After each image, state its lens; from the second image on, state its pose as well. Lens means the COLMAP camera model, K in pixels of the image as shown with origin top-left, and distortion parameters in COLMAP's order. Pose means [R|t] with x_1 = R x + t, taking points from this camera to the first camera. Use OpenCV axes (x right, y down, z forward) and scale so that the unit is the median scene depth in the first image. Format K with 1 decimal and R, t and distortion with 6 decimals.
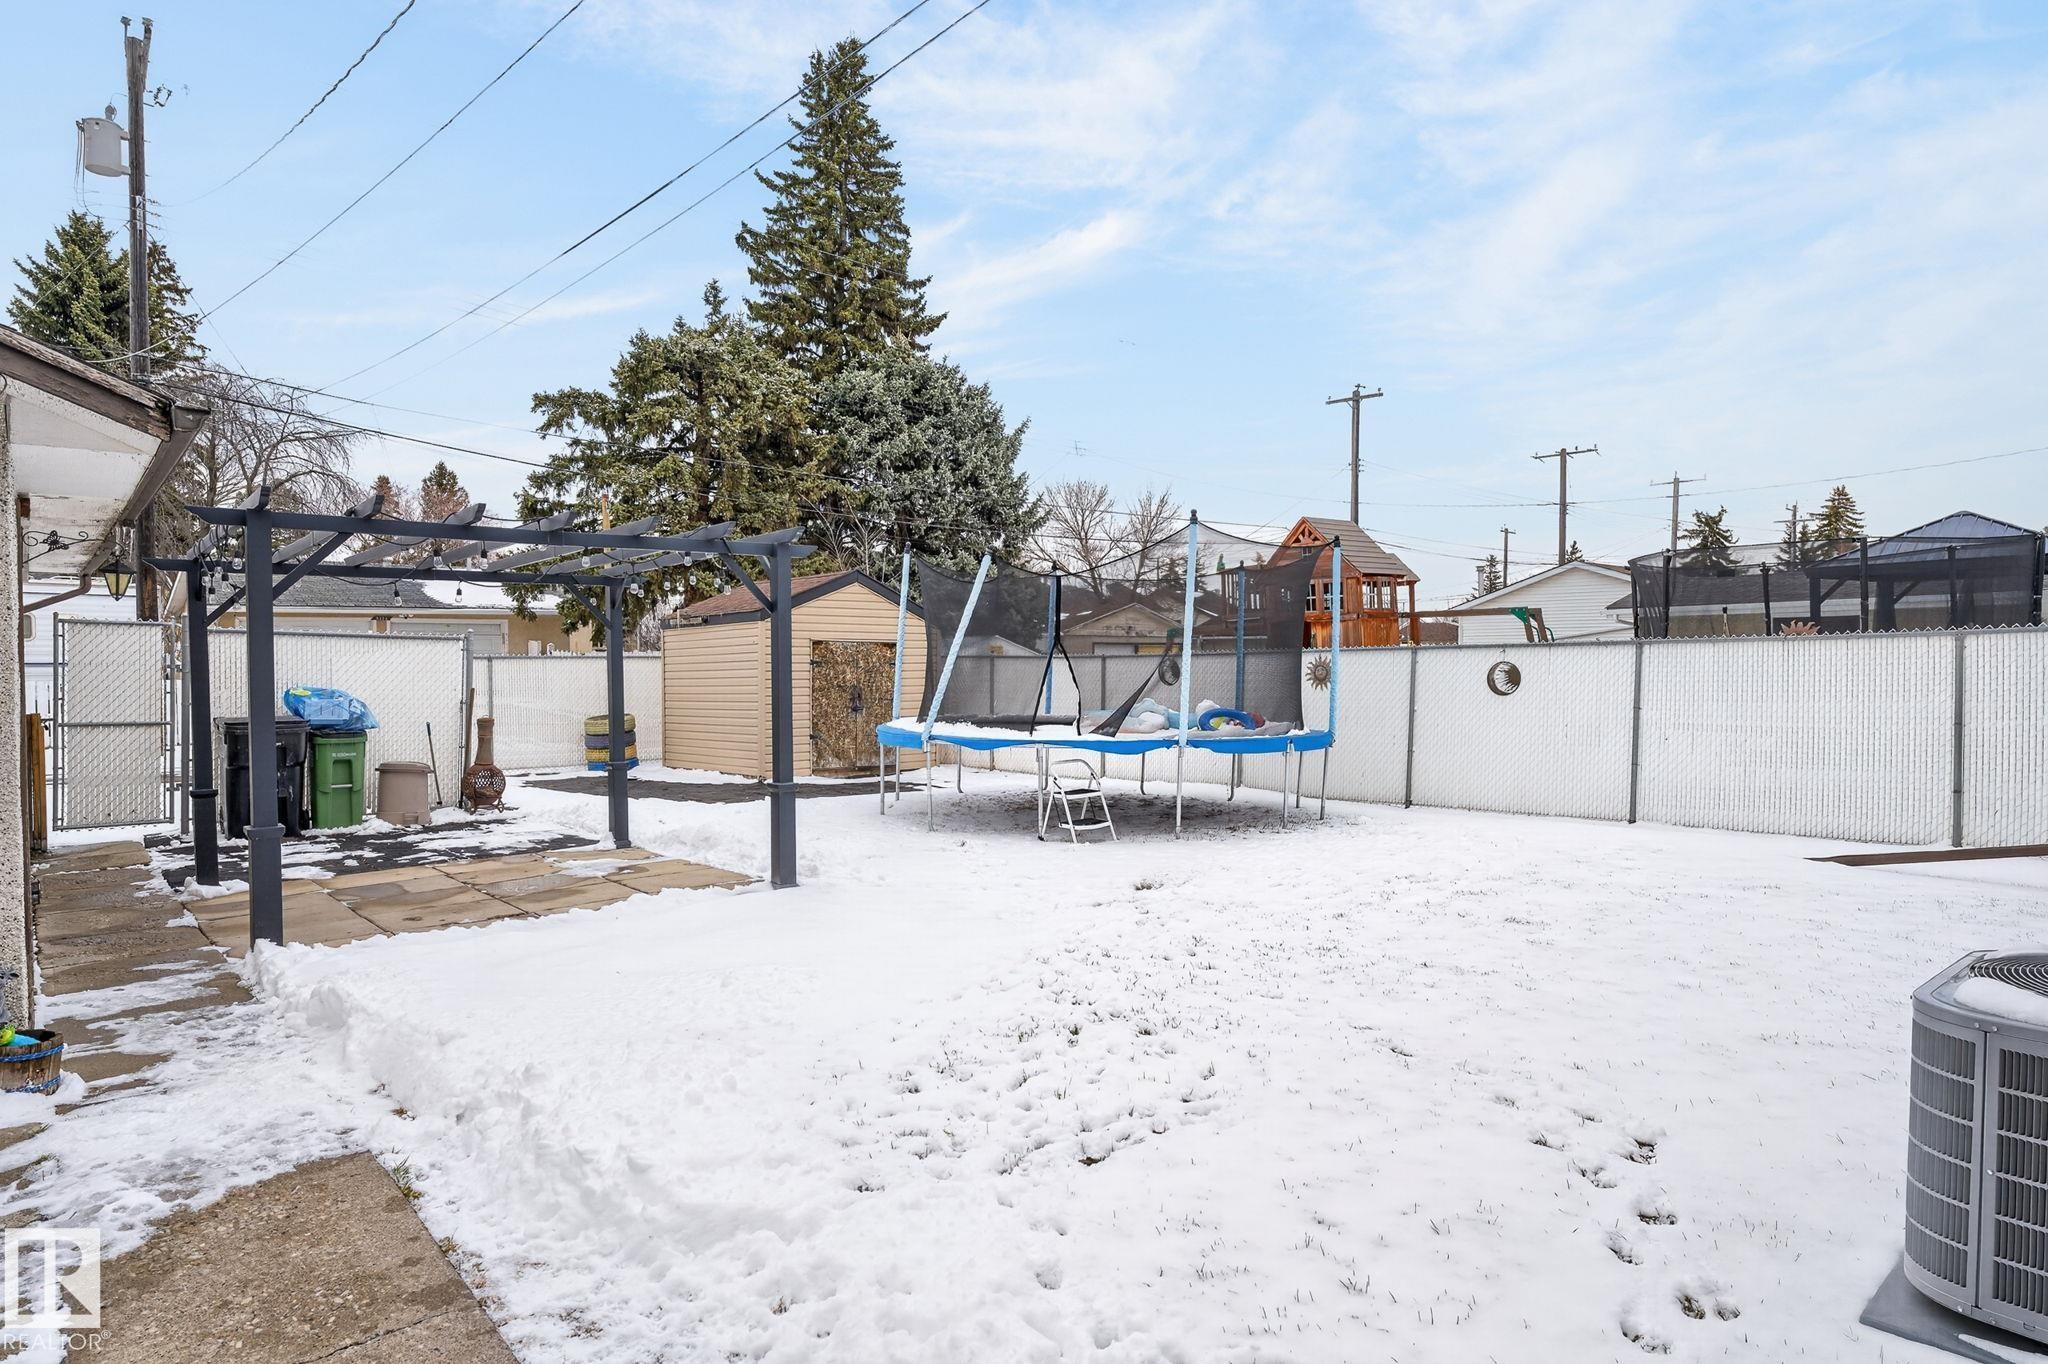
lens RADIAL K [[1197.0, 0, 1026.0], [0, 1197.0, 686.6], [0, 0, 1]] dist [0.000793, -0.000477]
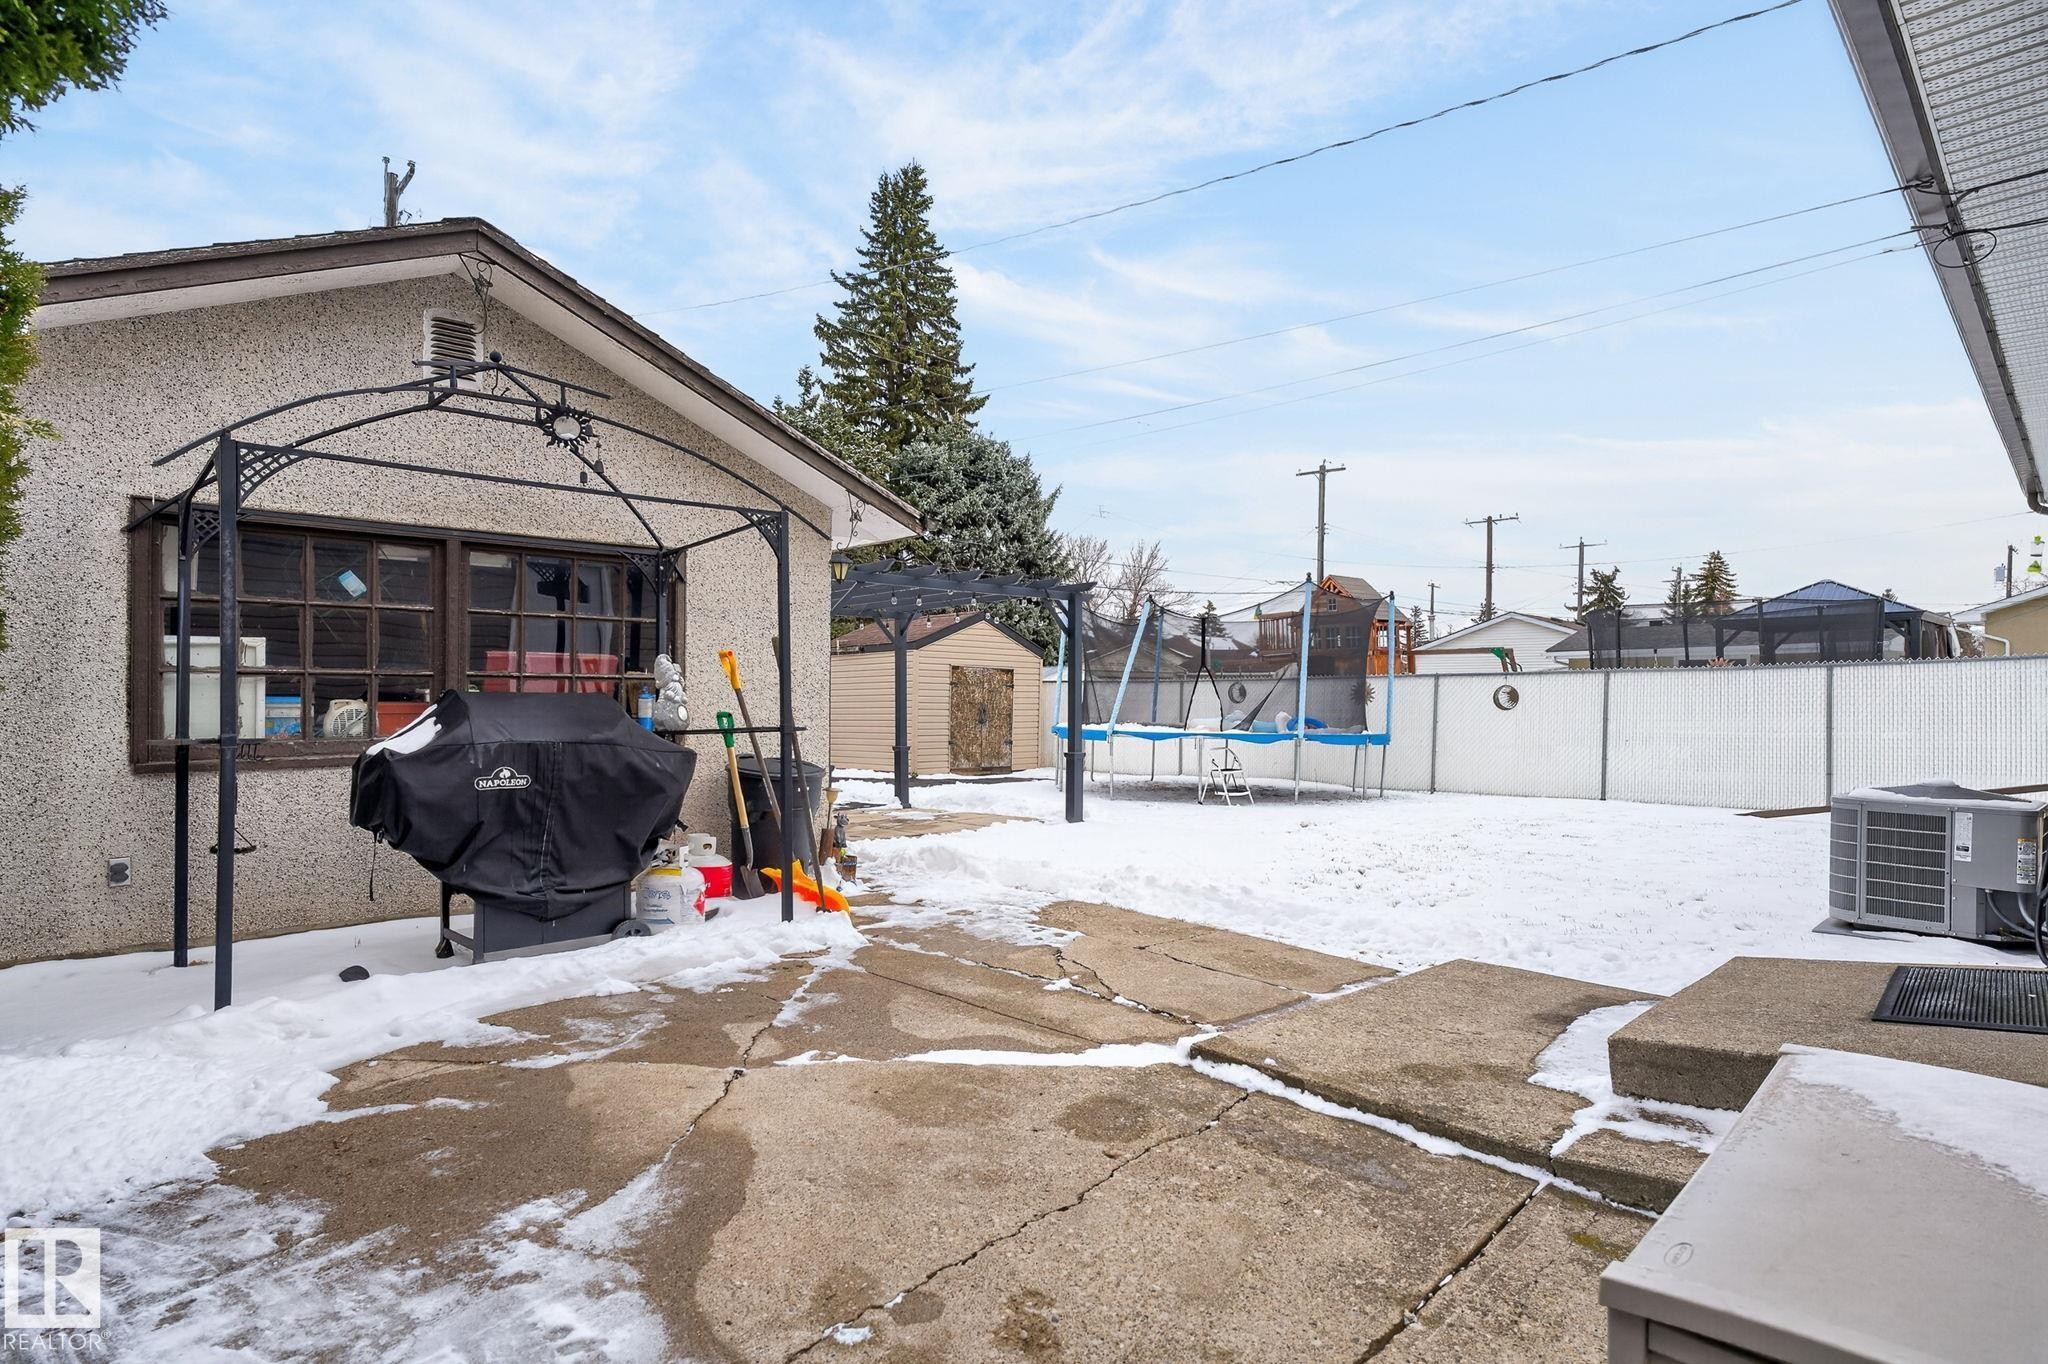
lens RADIAL K [[1111.0, 0, 1032.2], [0, 1111.0, 685.2], [0, 0, 1]] dist [-0.003169, 0.005130]
pose [[0.998747, 0.012106, 0.048554, -0.084542], [-0.010540, 0.999420, -0.032381, 0.010723], [-0.048917, 0.031829, 0.998296, -0.100371]]
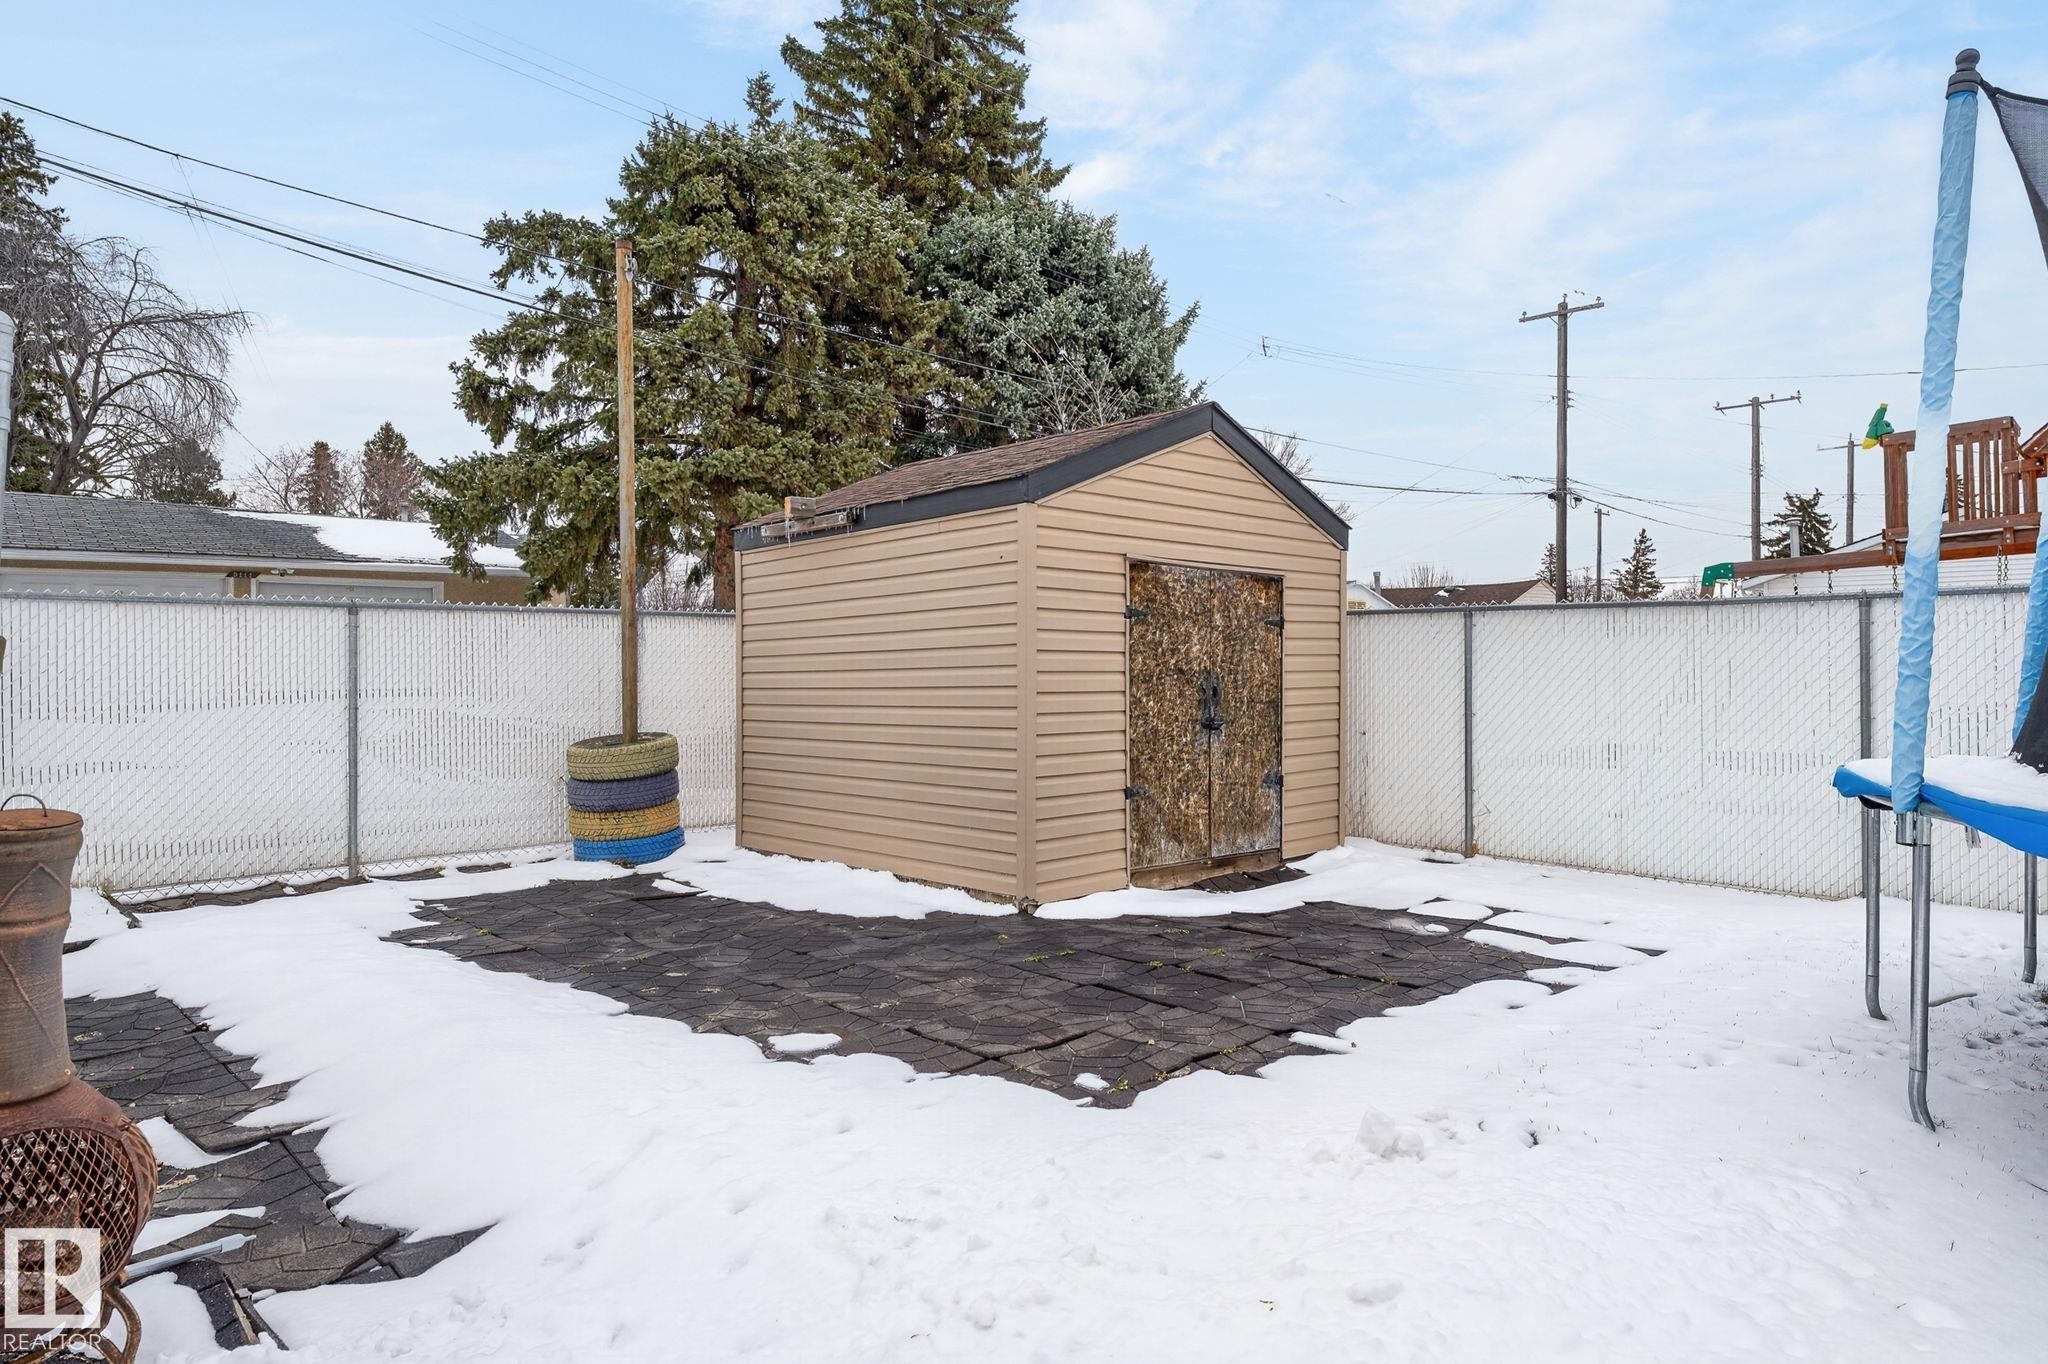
lens RADIAL K [[1197.0, 0, 1023.4], [0, 1197.0, 641.9], [0, 0, 1]] dist [0.000793, -0.000477]
pose [[0.999746, 0.001045, 0.022507, -0.126649], [-0.000169, 0.999243, -0.038890, 0.003461], [-0.022531, 0.038876, 0.998990, 0.331406]]
